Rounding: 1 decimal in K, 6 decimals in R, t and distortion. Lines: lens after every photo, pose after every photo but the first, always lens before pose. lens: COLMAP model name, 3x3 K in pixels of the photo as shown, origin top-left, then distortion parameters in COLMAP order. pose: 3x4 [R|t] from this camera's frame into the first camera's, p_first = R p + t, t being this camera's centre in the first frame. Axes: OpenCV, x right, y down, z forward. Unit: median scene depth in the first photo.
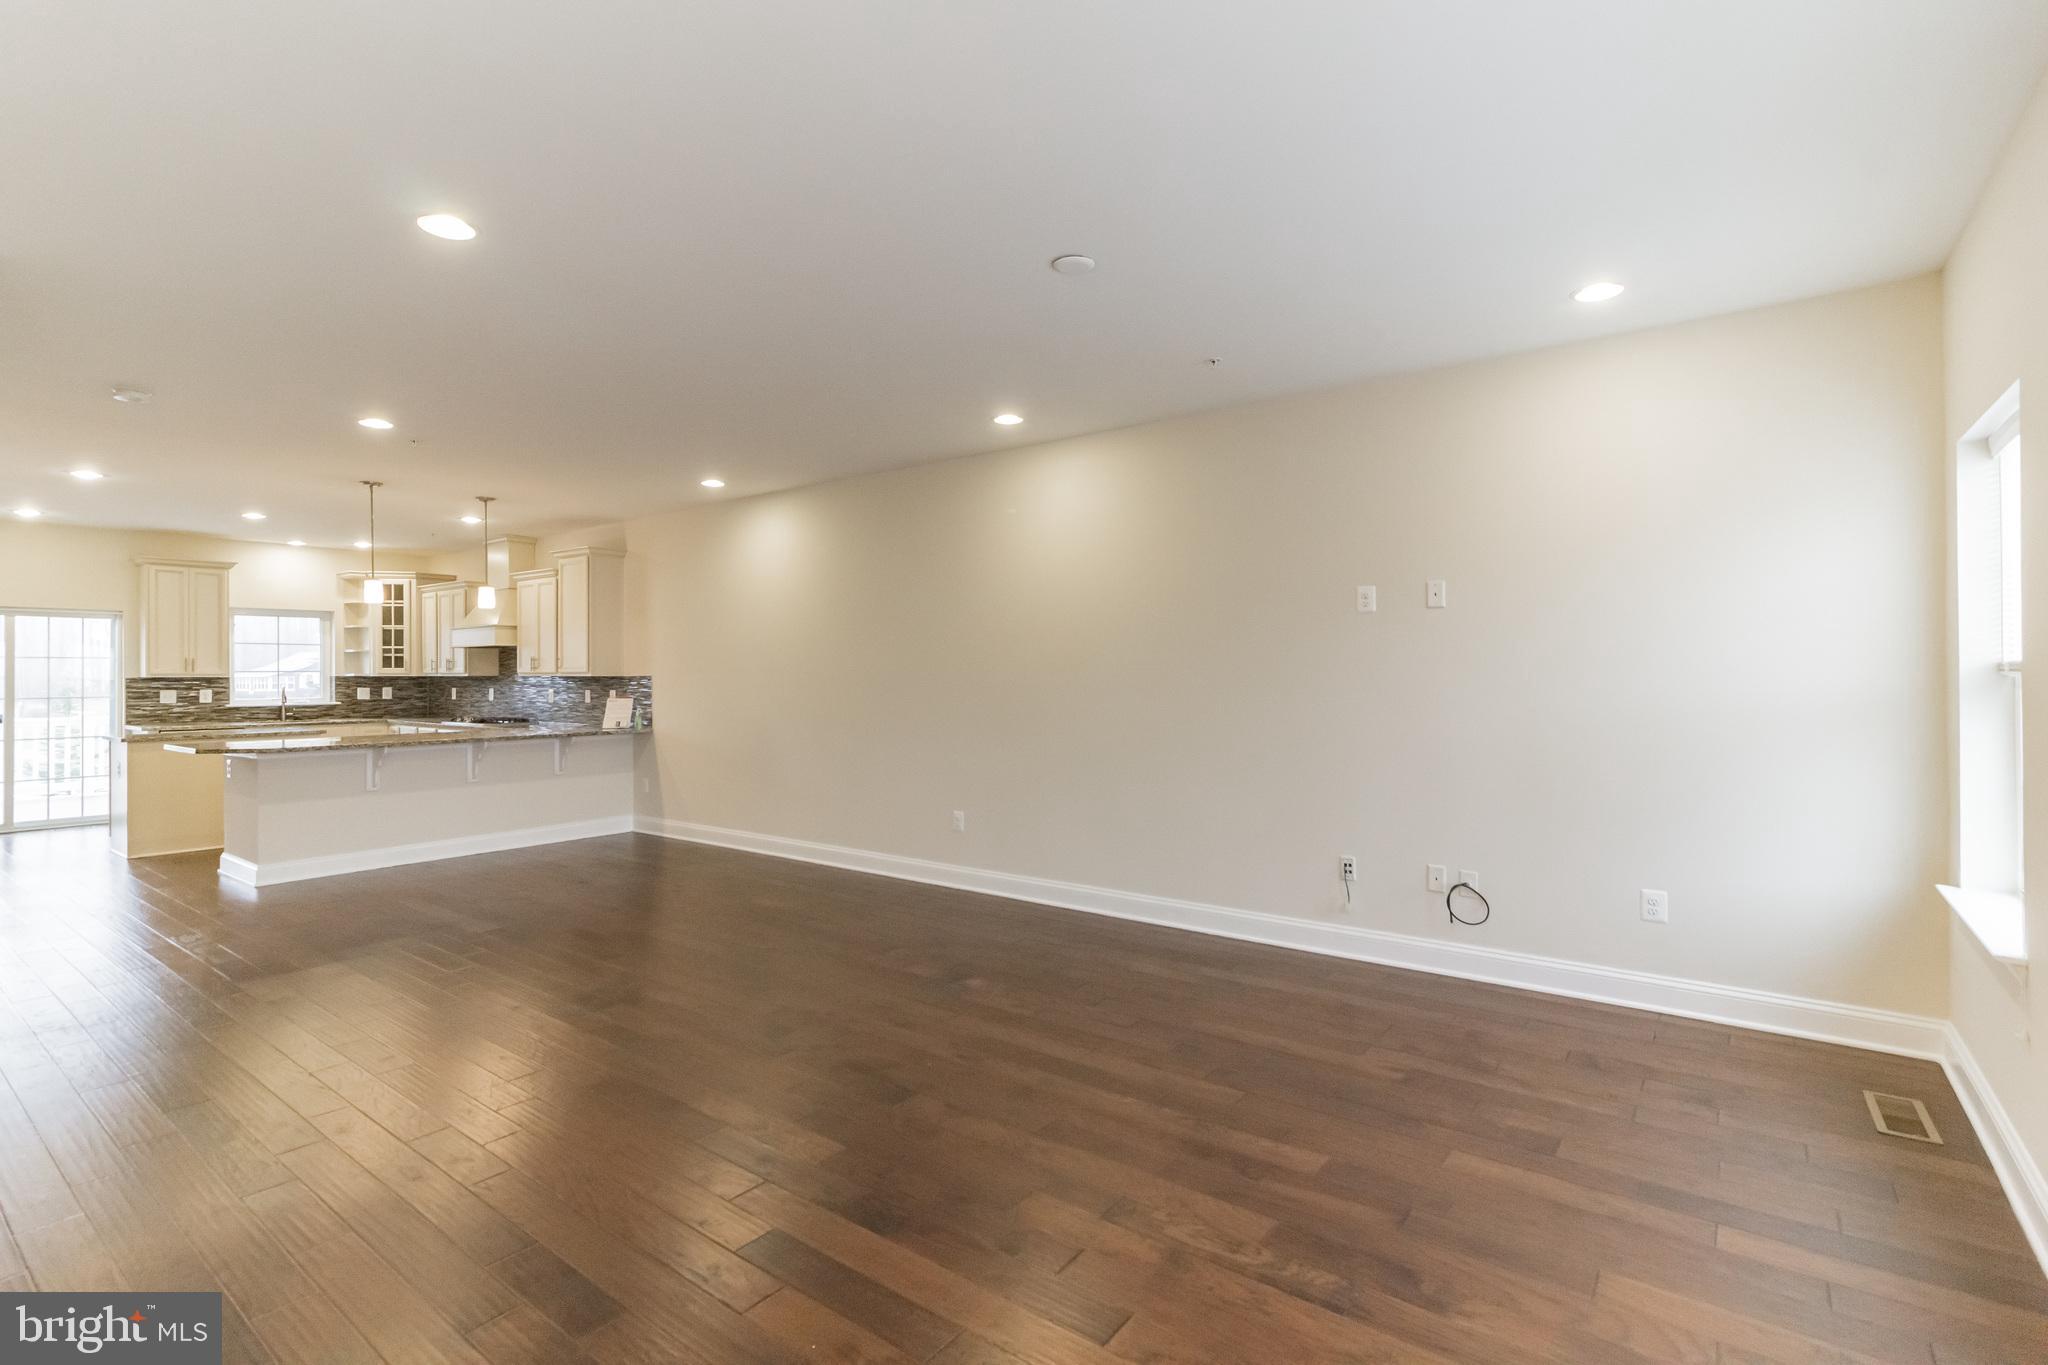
lens RADIAL K [[957.5, 0, 1002.4], [0, 957.5, 675.2], [0, 0, 1]] dist [0.000576, 0.000348]
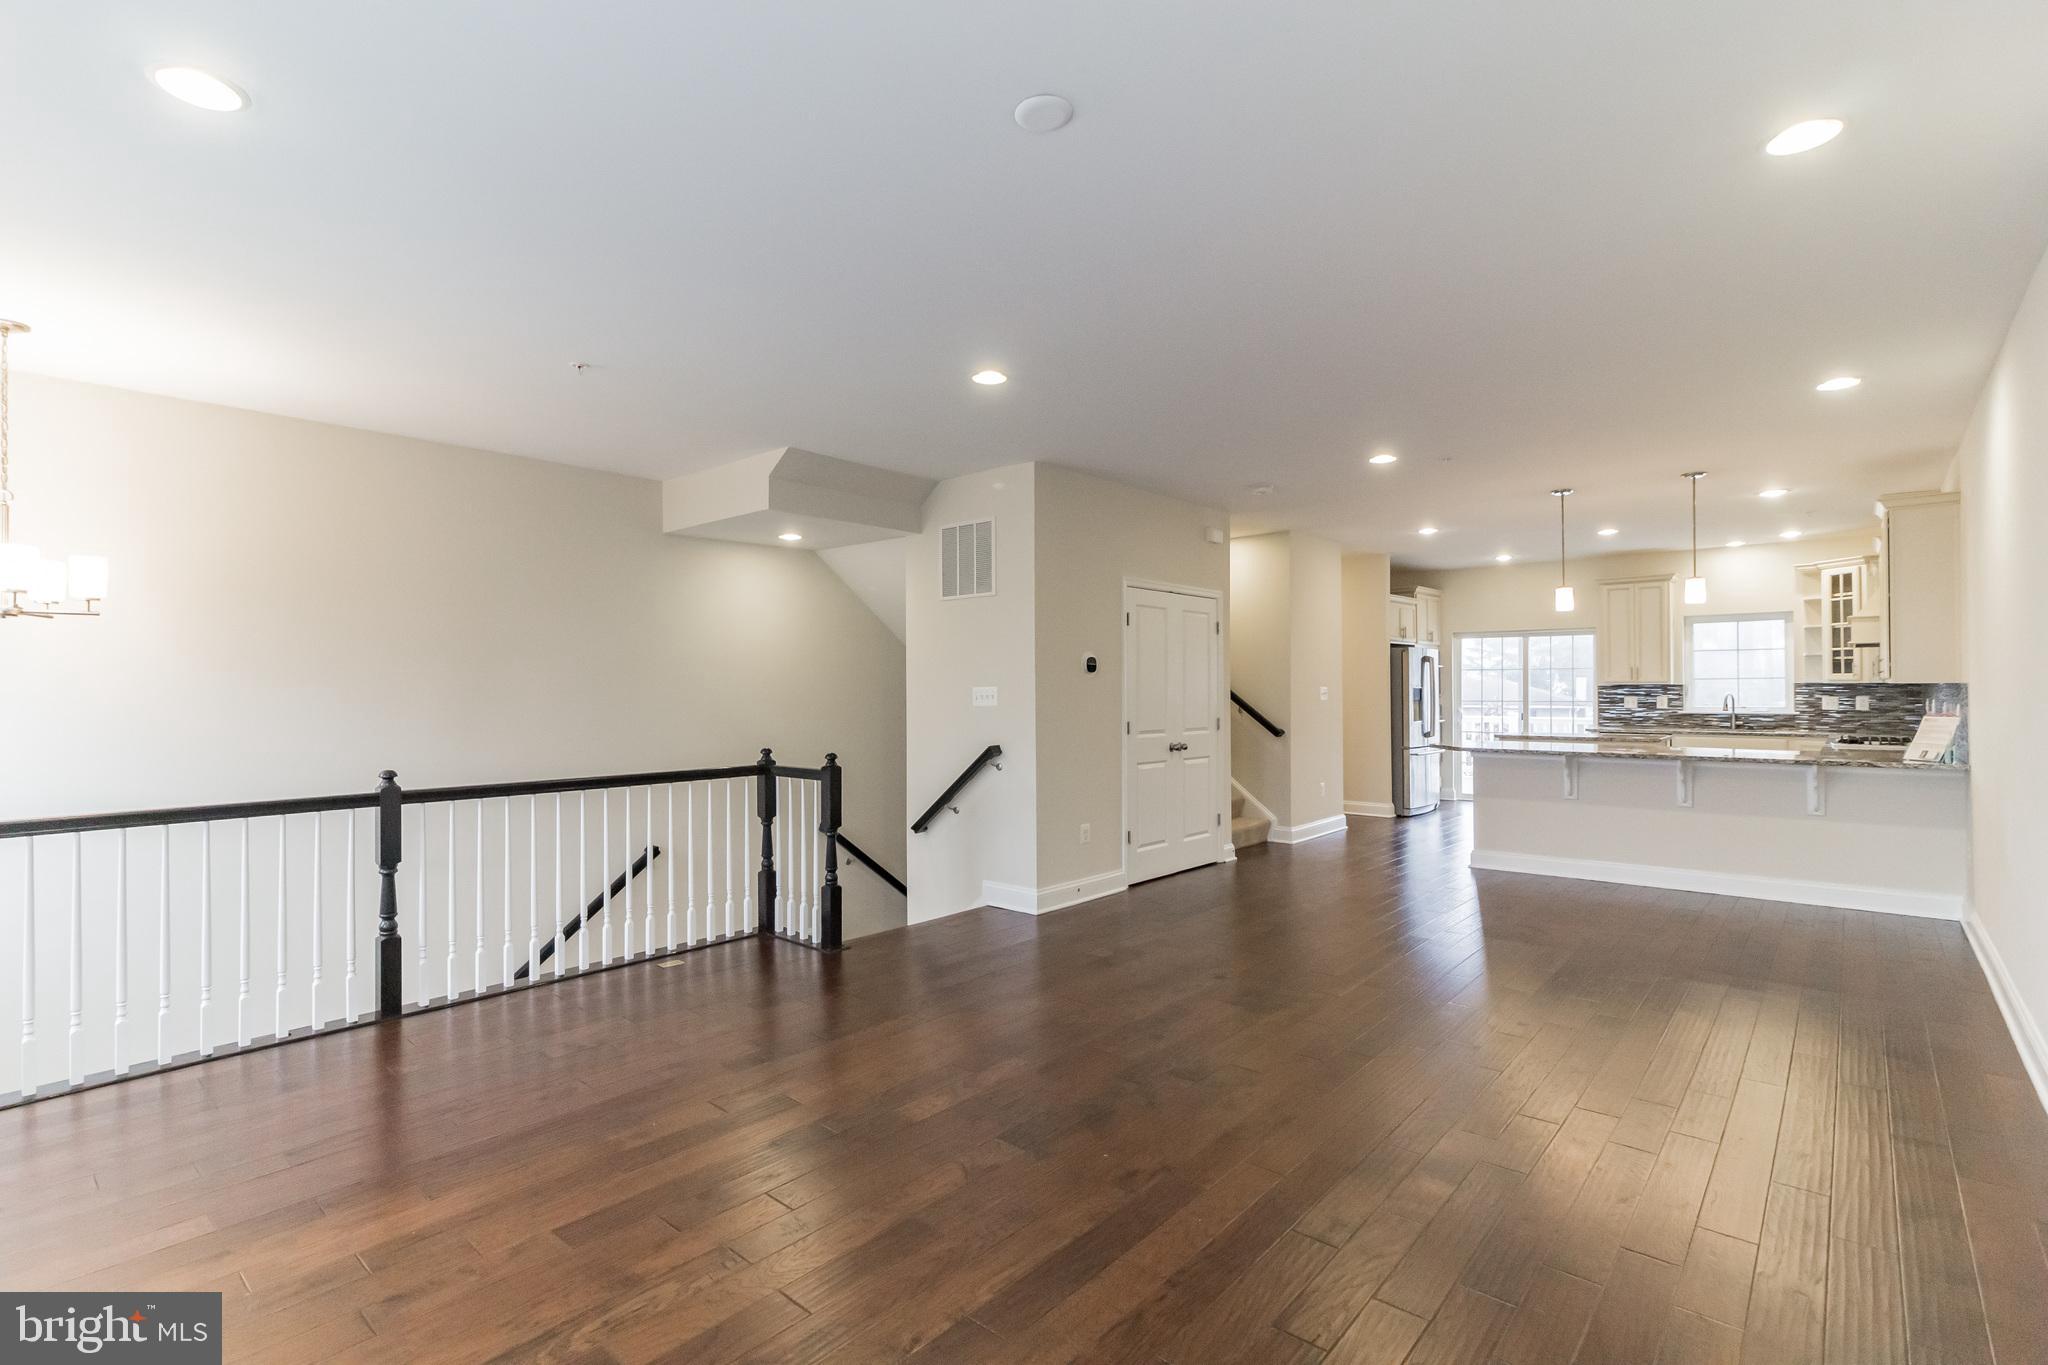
lens RADIAL K [[957.5, 0, 1002.4], [0, 957.5, 675.2], [0, 0, 1]] dist [0.000576, 0.000348]
pose [[-0.071684, -0.010288, -0.997374, 0.263033], [0.004141, 0.999935, -0.010612, 0.000118], [0.997419, -0.004891, -0.071636, 0.337162]]
